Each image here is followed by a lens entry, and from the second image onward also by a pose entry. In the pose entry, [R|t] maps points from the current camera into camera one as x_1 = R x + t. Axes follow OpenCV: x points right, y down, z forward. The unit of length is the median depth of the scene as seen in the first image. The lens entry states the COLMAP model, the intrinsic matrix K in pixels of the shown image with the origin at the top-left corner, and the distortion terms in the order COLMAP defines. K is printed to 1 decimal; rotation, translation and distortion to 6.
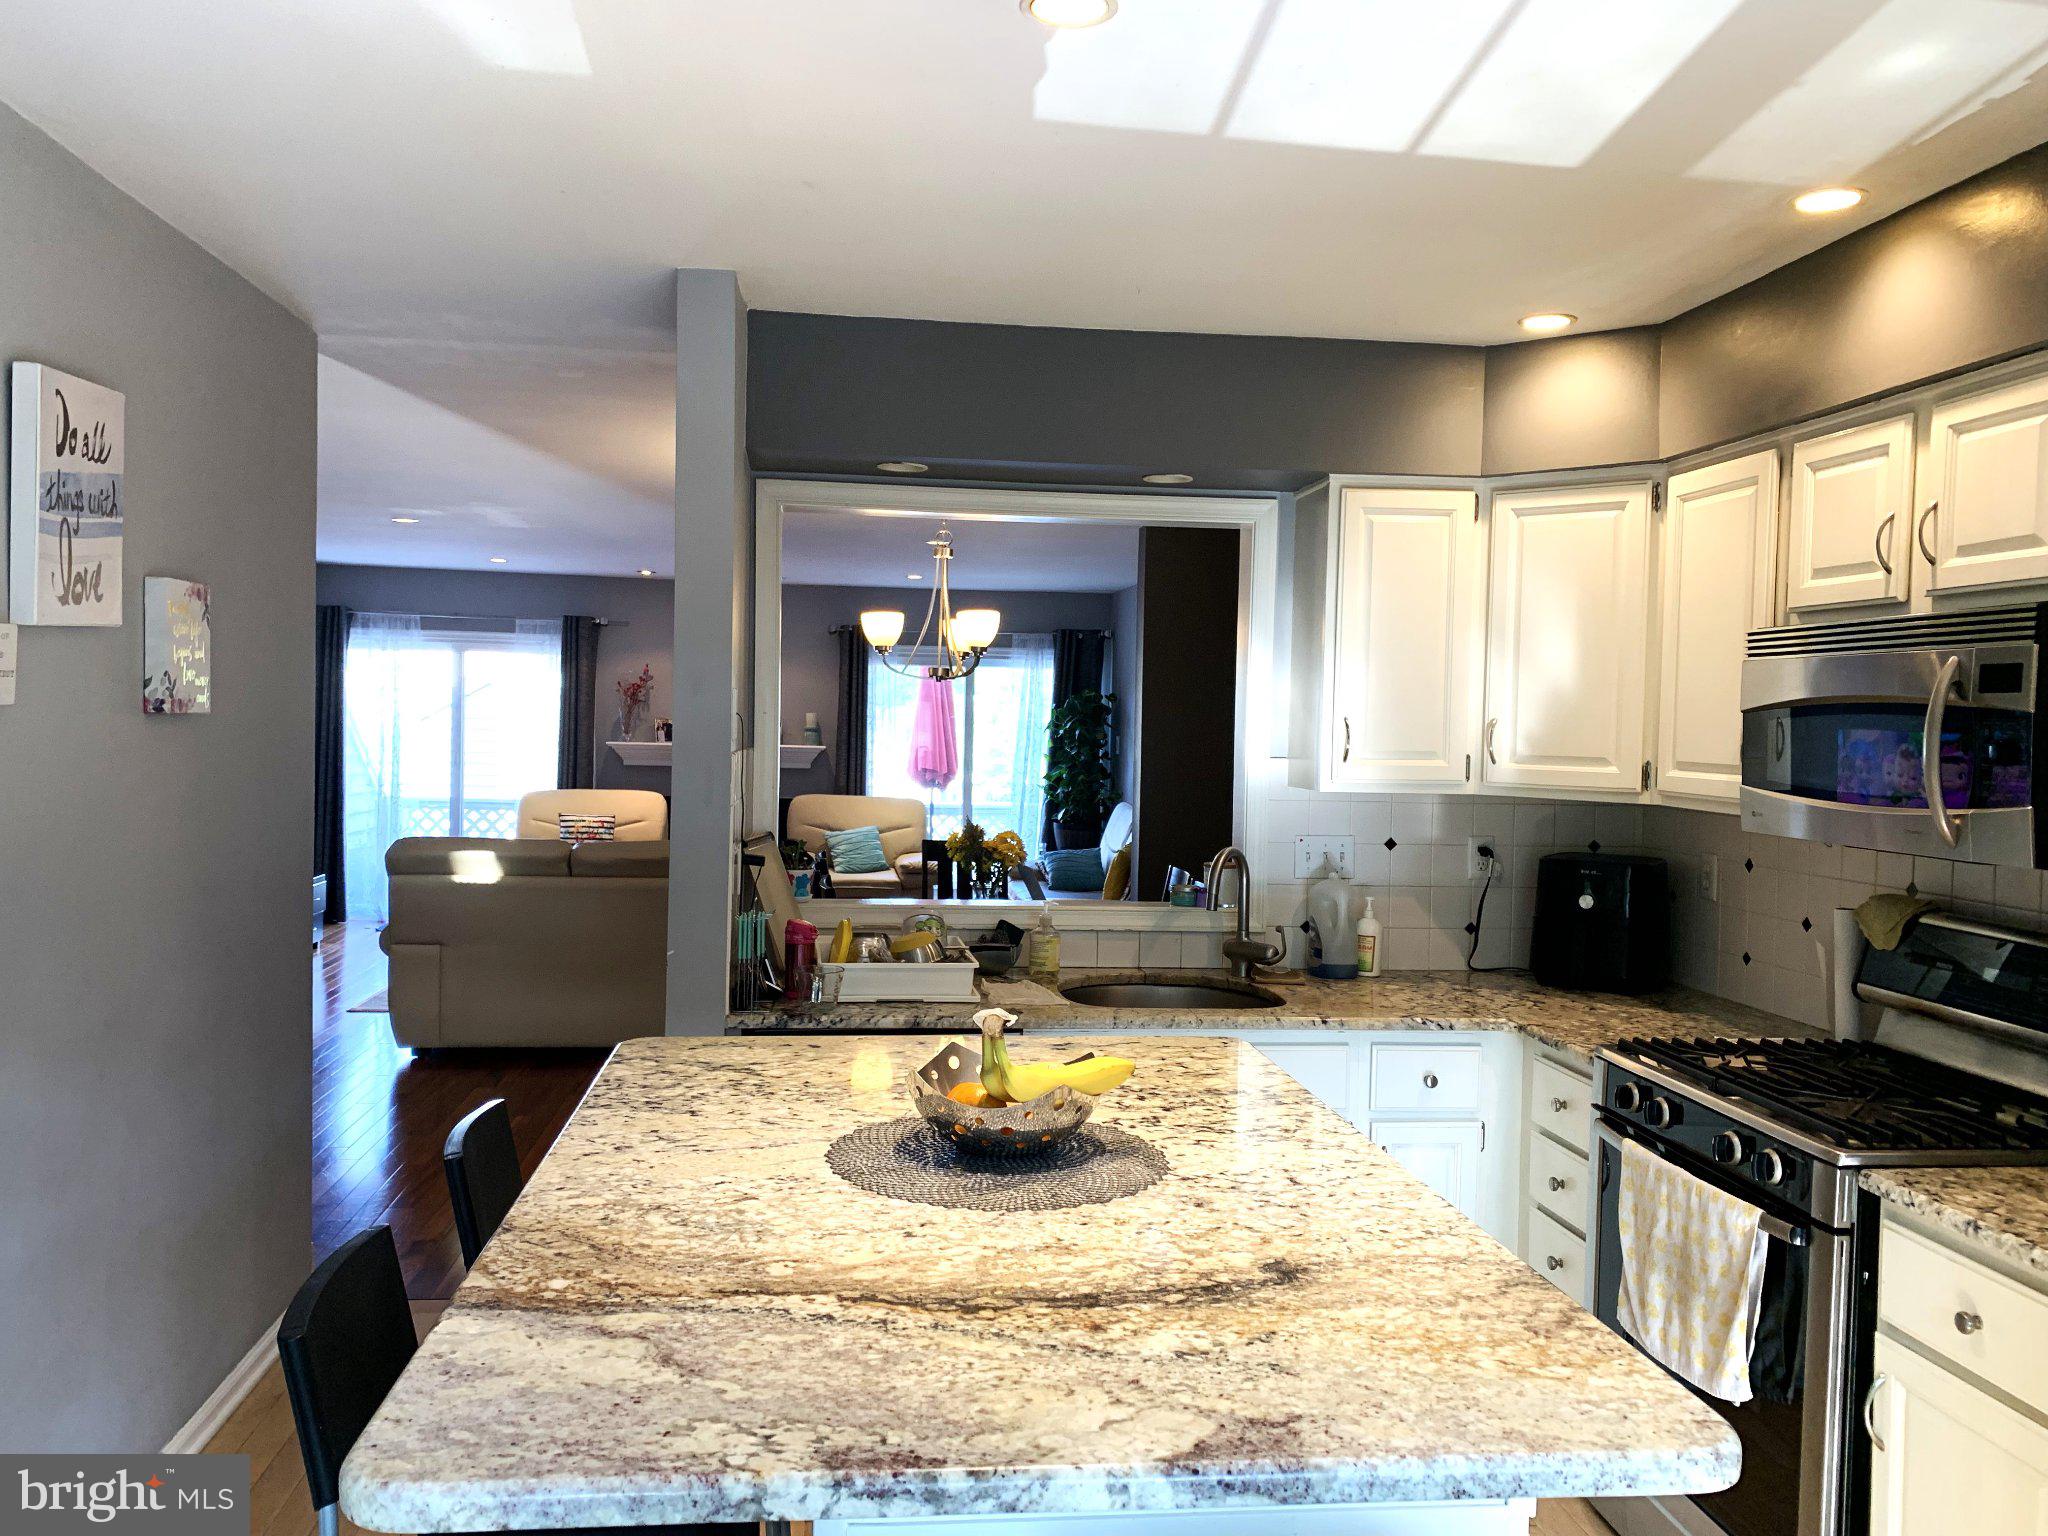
lens RADIAL K [[1660.6, 0, 1024.0], [0, 1660.6, 768.0], [0, 0, 1]] dist [0.011954, -0.032543]
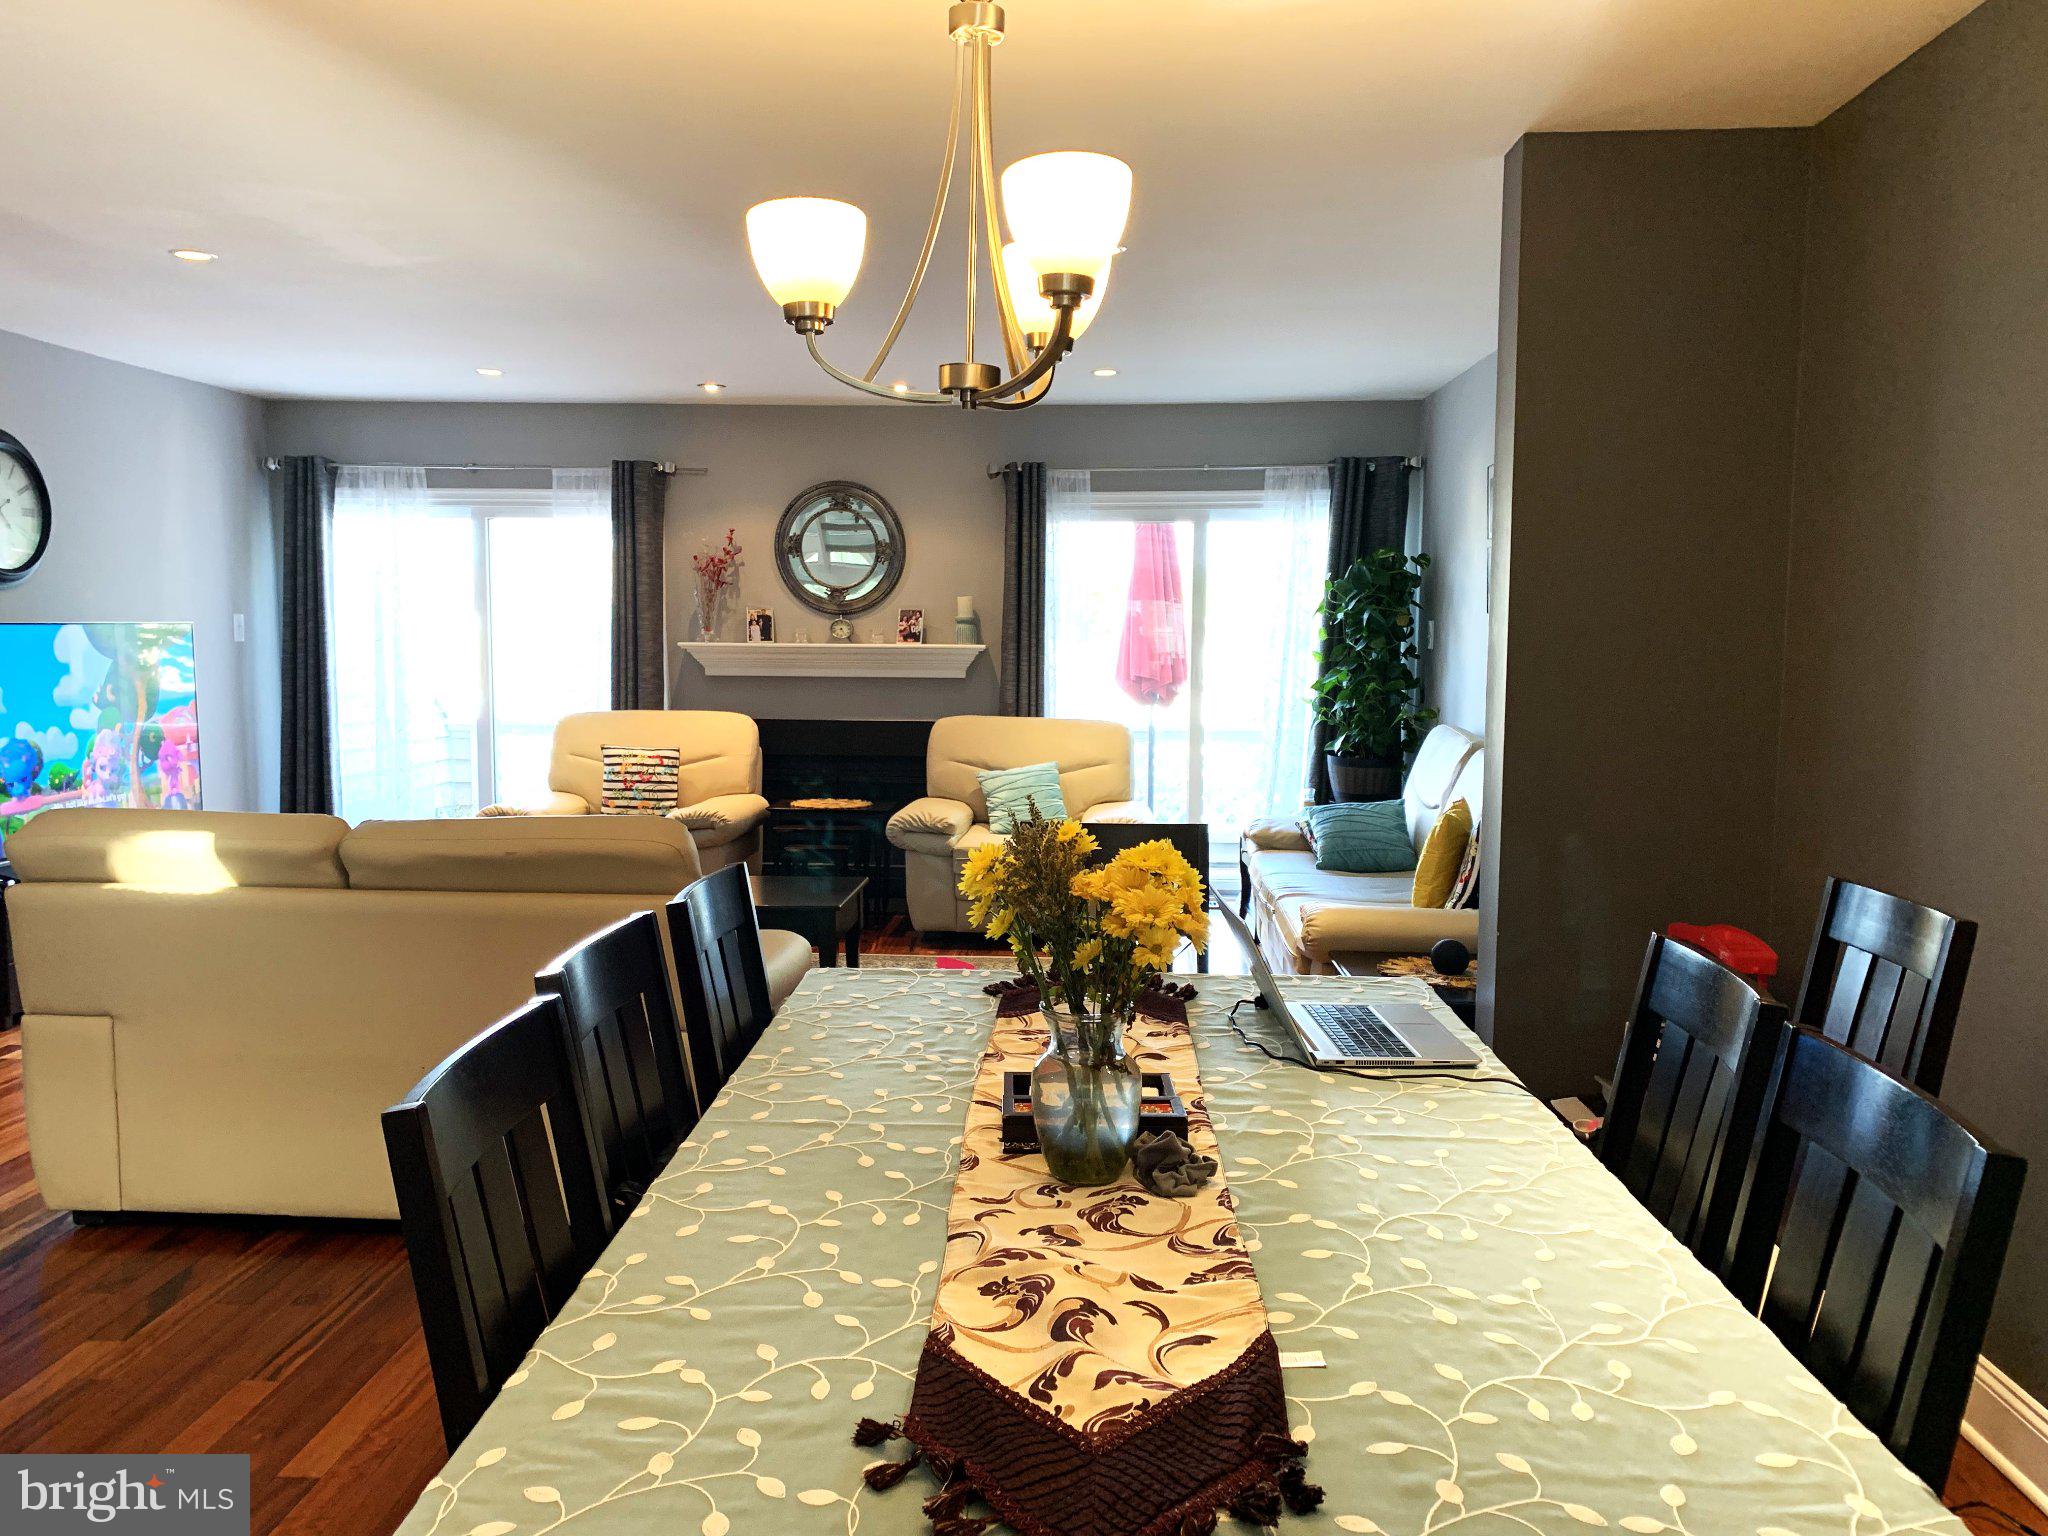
lens RADIAL K [[1539.6, 0, 1017.5], [0, 1539.6, 795.7], [0, 0, 1]] dist [0.049783, -0.003103]
pose [[0.982781, 0.002130, -0.184760, 0.010053], [0.011396, 0.997331, 0.072113, 0.003378], [0.184420, -0.072977, 0.980134, 0.381742]]
